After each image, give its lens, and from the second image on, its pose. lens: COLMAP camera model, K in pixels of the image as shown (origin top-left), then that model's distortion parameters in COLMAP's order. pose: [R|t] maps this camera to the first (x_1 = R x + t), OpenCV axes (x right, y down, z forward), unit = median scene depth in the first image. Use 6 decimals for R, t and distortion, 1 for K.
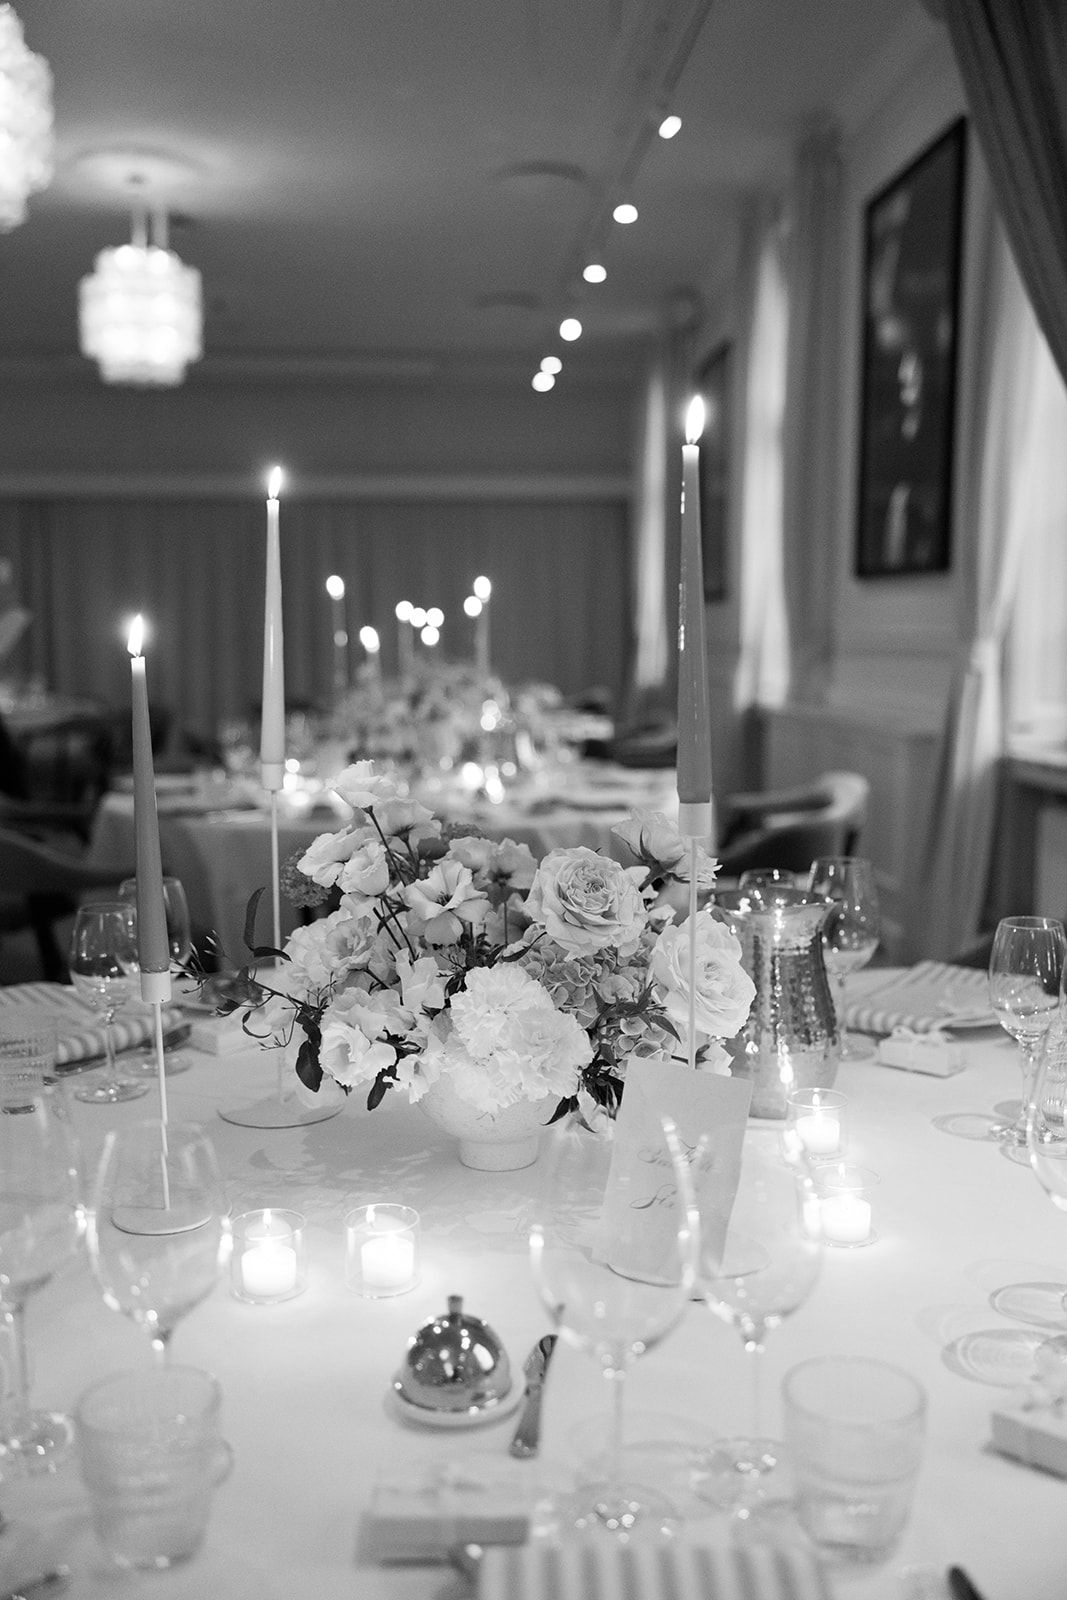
lens RADIAL K [[1520.1, 0, 533.5], [0, 1520.1, 800.0], [0, 0, 1]] dist [0.005358, 0.000776]
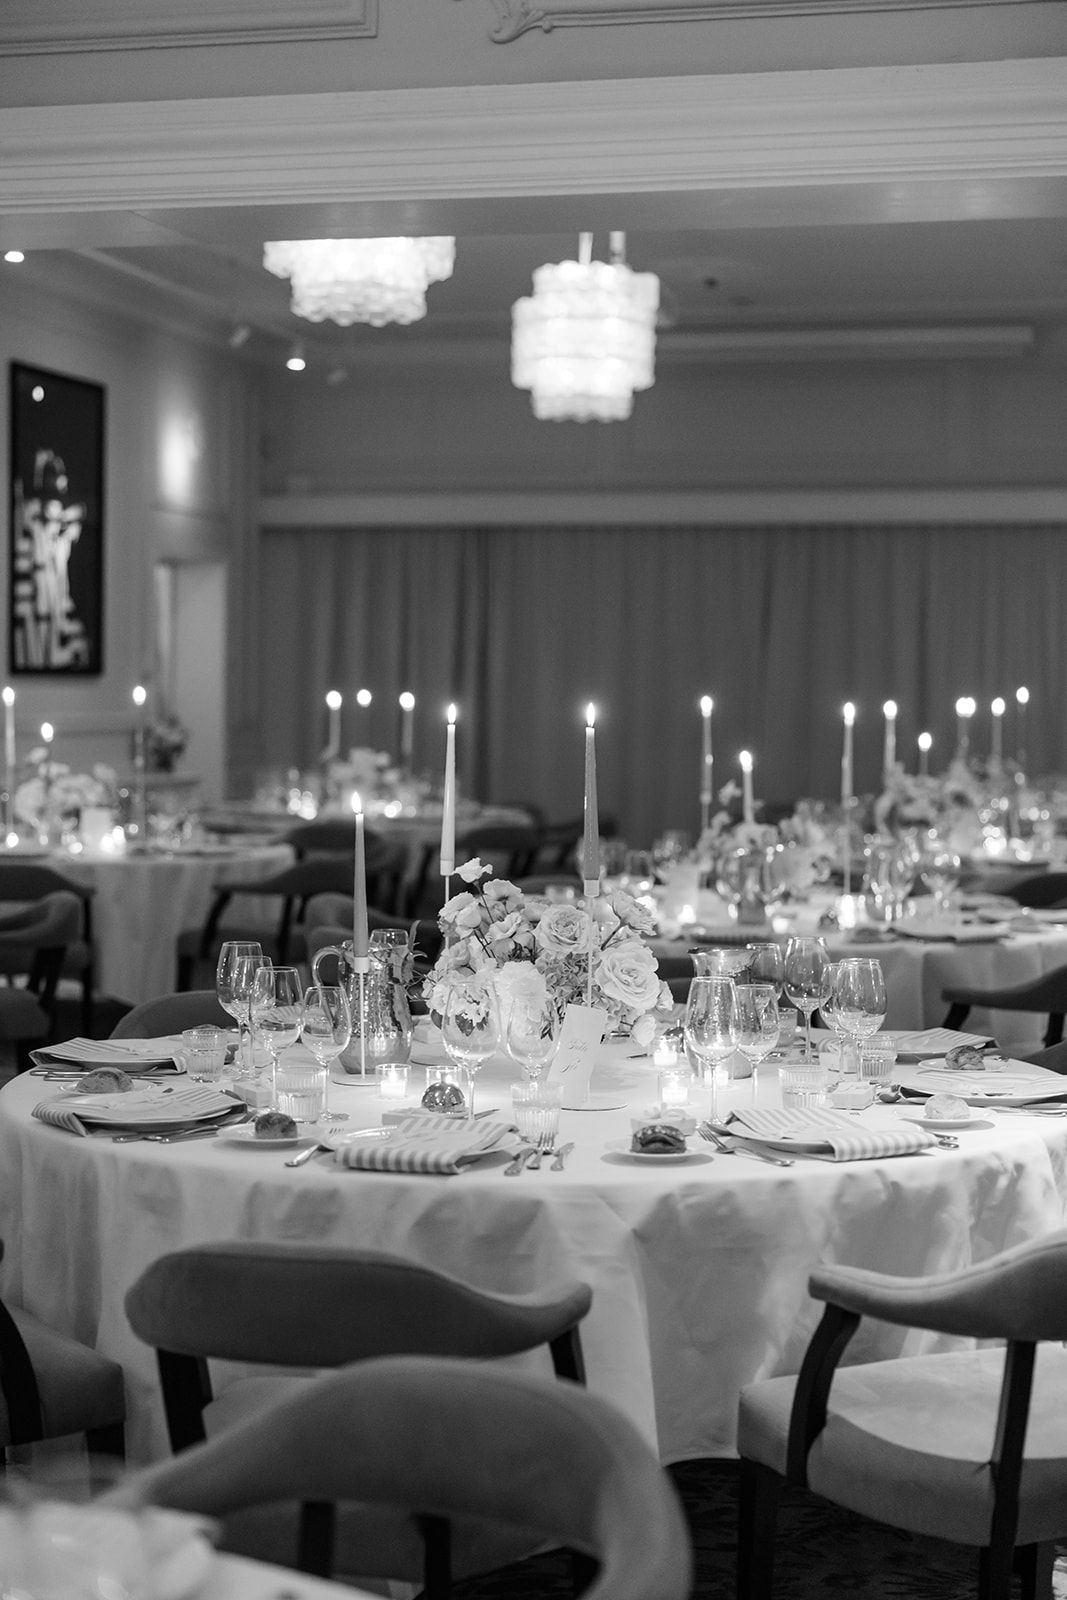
lens RADIAL K [[2542.1, 0, 533.5], [0, 2542.1, 800.0], [0, 0, 1]] dist [-0.116917, 0.009867]
pose [[0.954306, 0.022379, -0.297991, 0.915905], [-0.042941, 0.997112, -0.062634, 0.098962], [0.295728, 0.072568, 0.952512, -2.044486]]
